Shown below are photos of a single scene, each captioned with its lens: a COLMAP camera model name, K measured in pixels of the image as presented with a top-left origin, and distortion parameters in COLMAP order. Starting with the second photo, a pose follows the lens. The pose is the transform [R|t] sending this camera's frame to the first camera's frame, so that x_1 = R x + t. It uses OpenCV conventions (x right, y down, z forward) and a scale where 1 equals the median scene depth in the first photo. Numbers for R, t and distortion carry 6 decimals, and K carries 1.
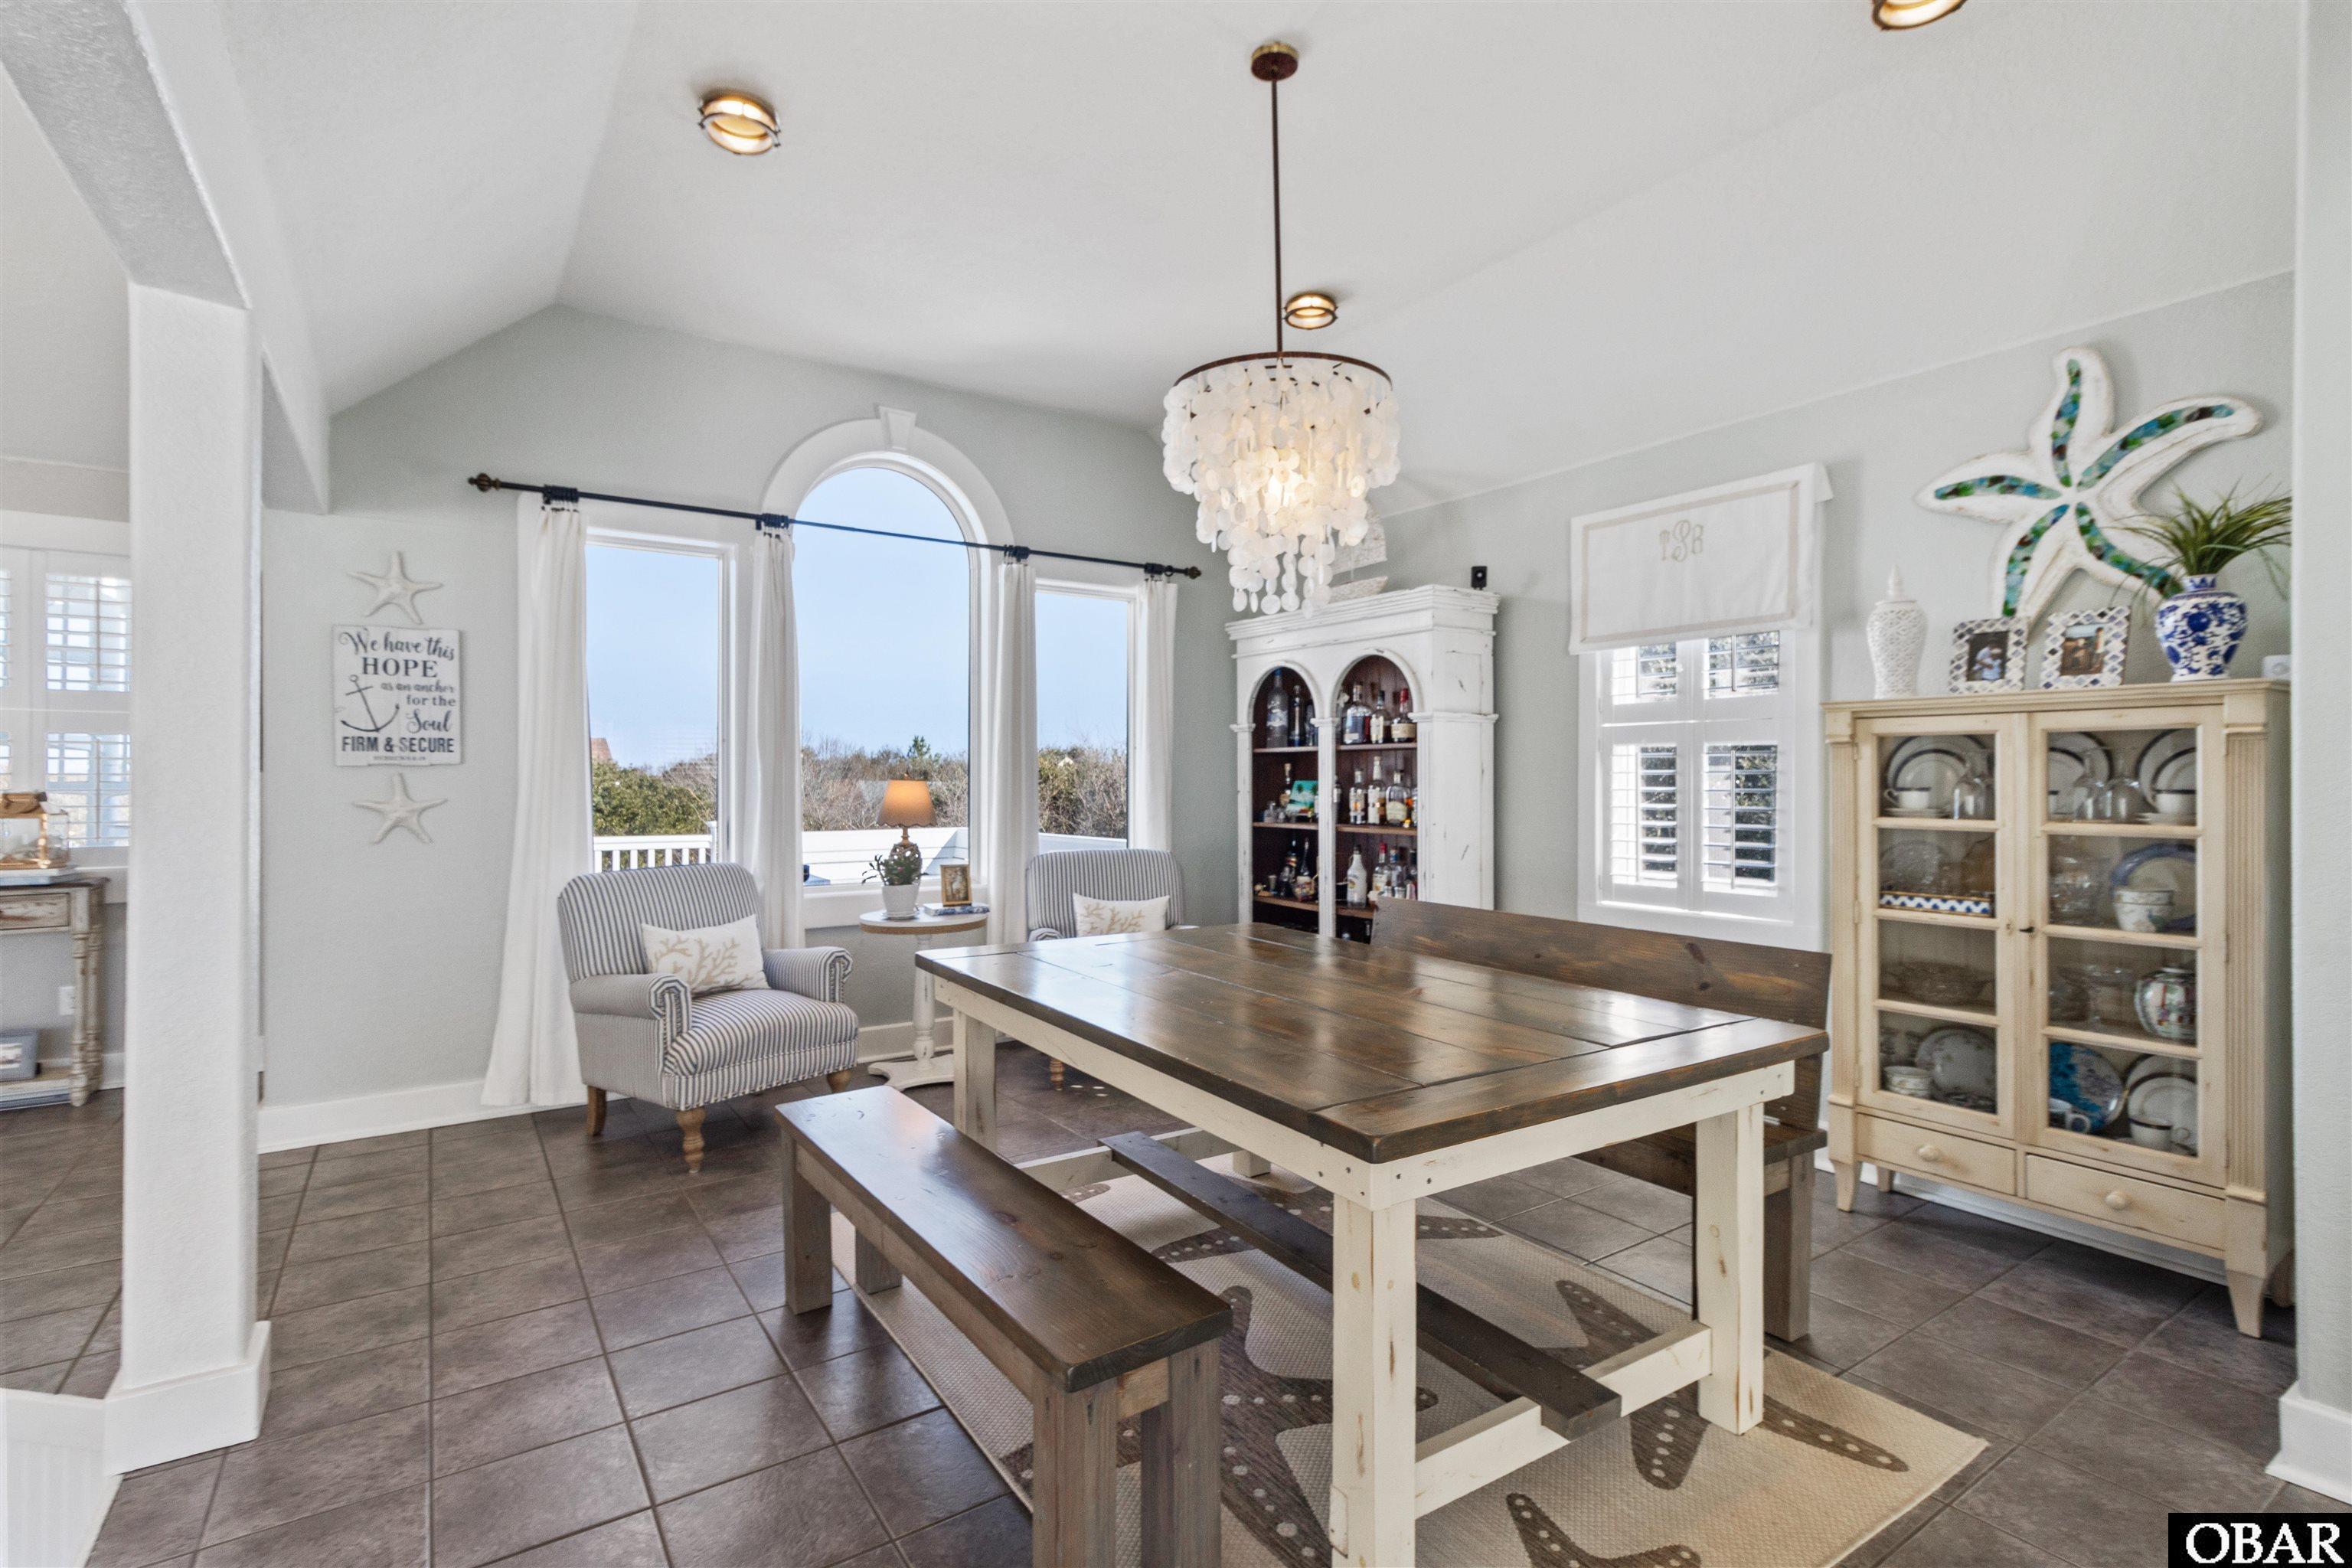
lens RADIAL K [[1074.0, 0, 1185.1], [0, 1074.0, 764.0], [0, 0, 1]] dist [0.001957, 0.000008]
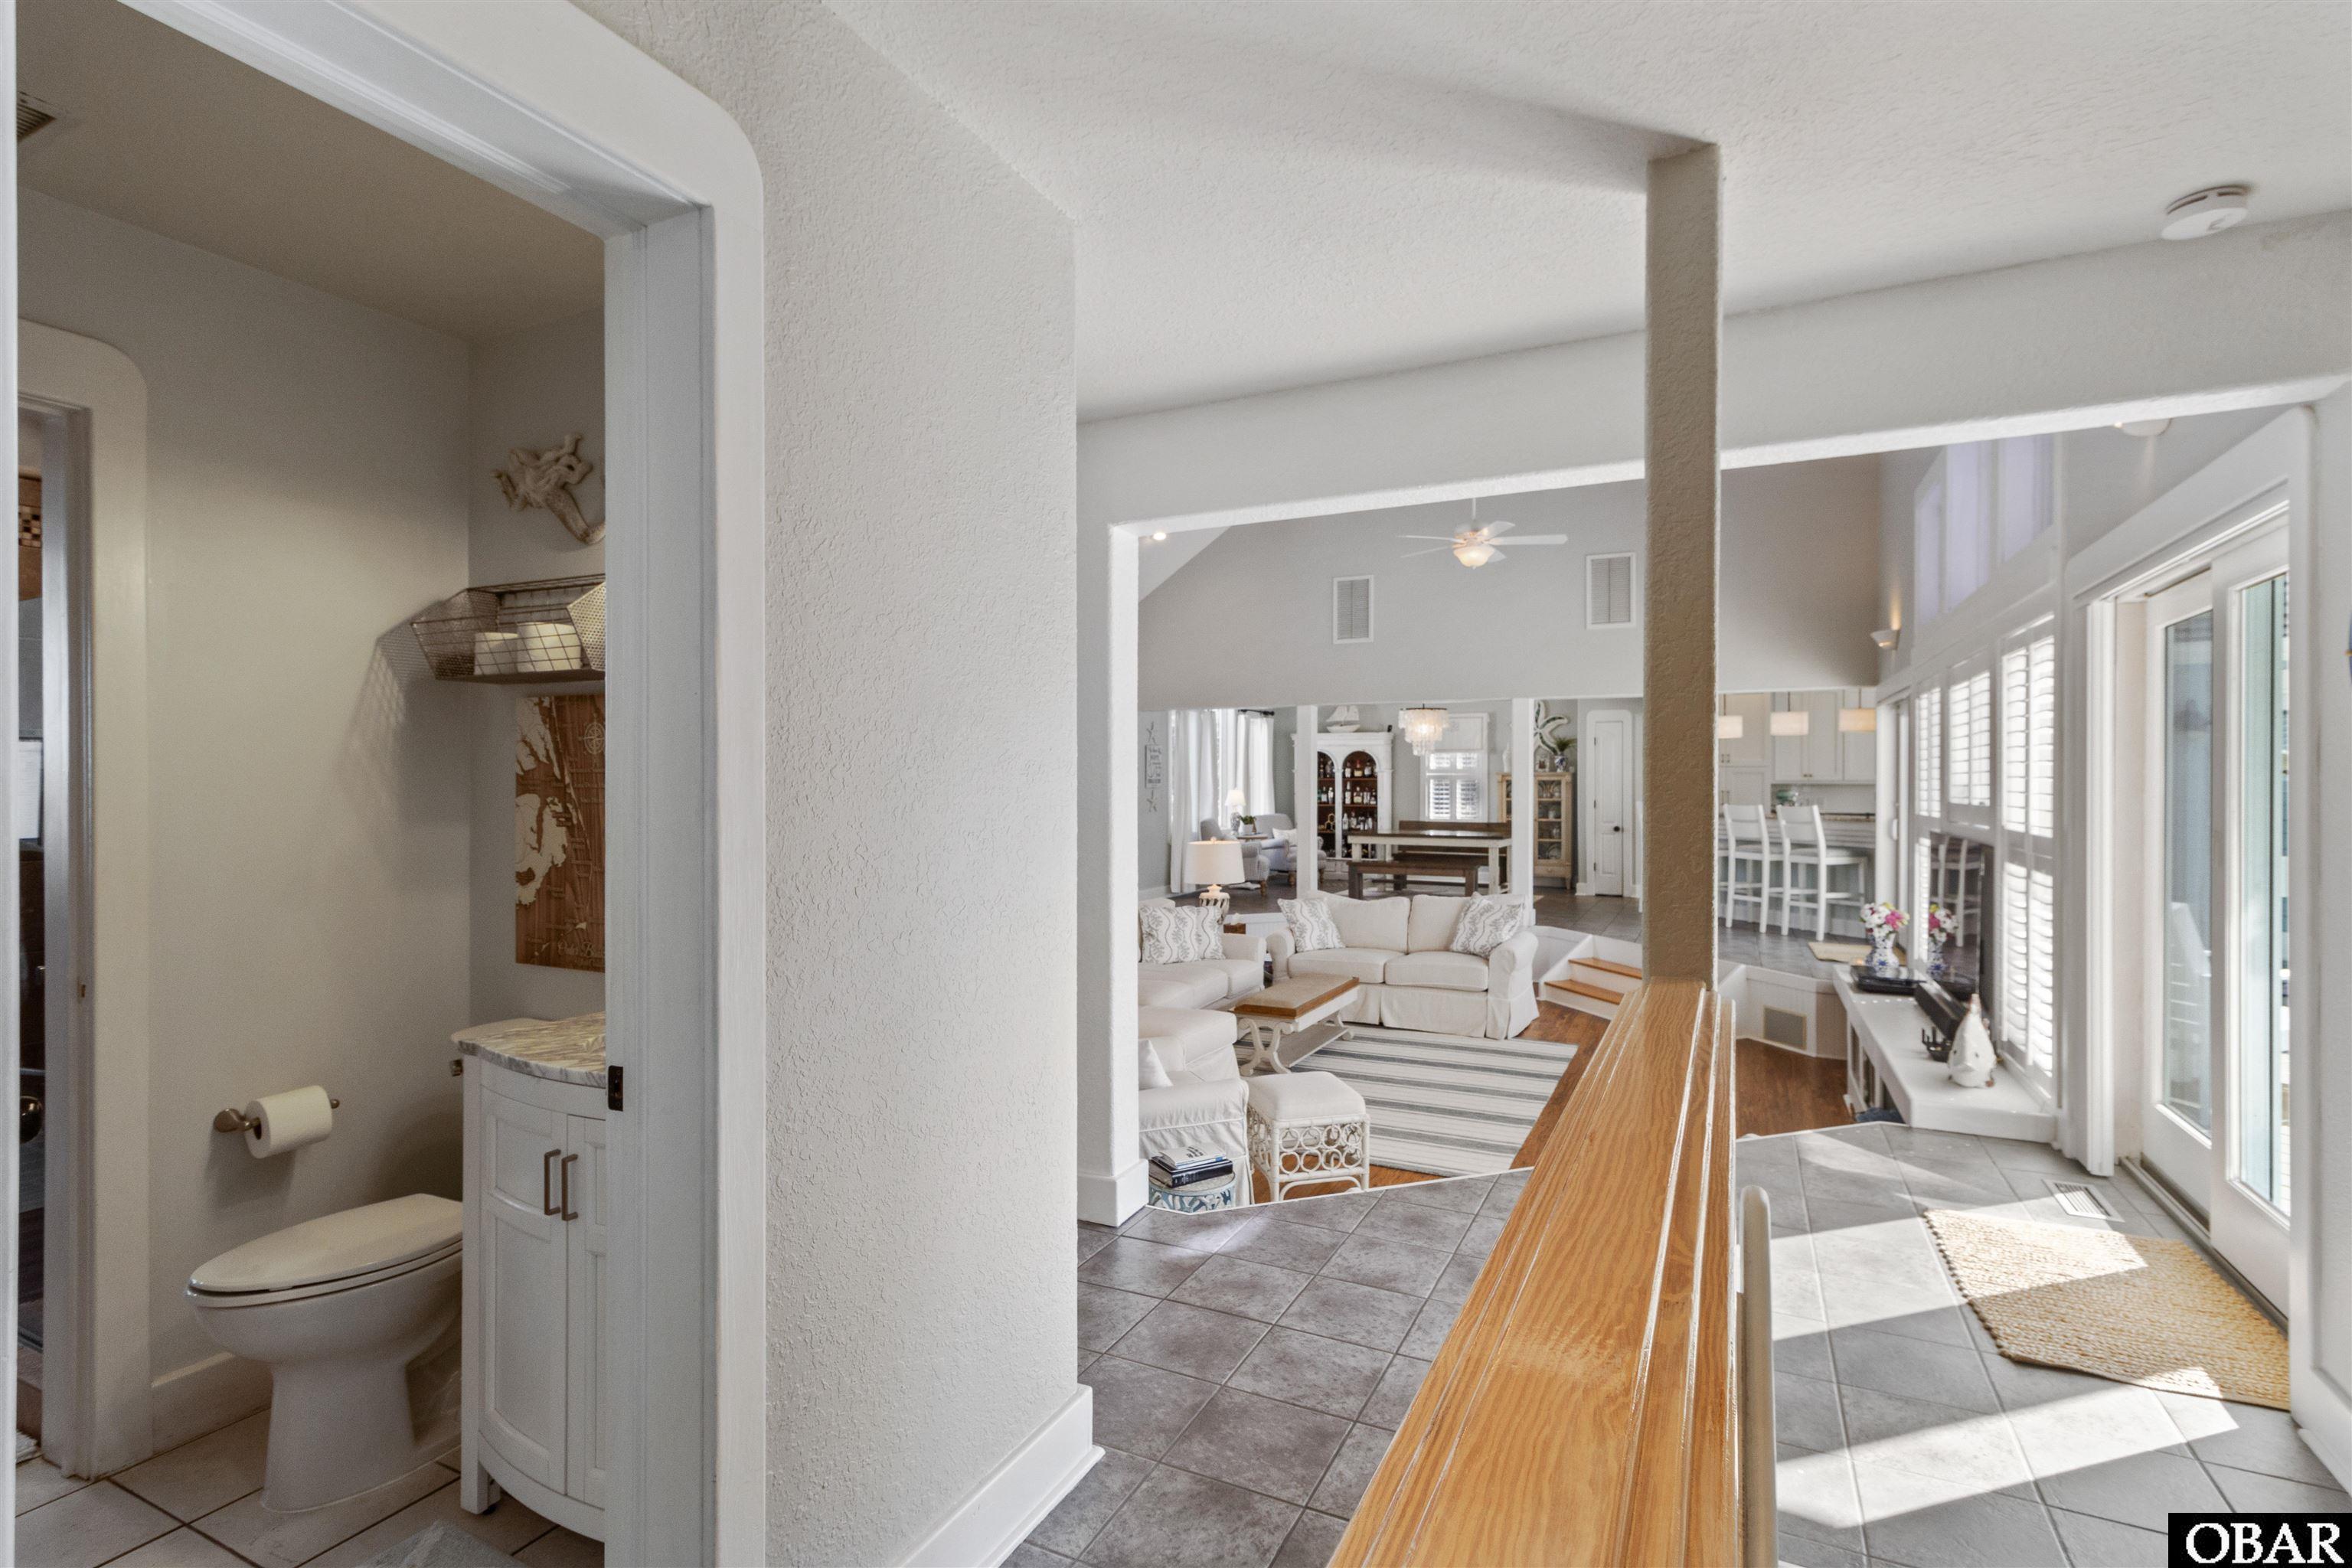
lens RADIAL K [[1122.6, 0, 1176.0], [0, 1122.6, 784.0], [0, 0, 1]] dist [0.000192, 0.000123]
pose [[0.872361, 0.001064, 0.488861, -2.052482], [-0.004965, 0.999965, 0.006683, -0.026135], [-0.488837, -0.008257, 0.872336, -1.740502]]
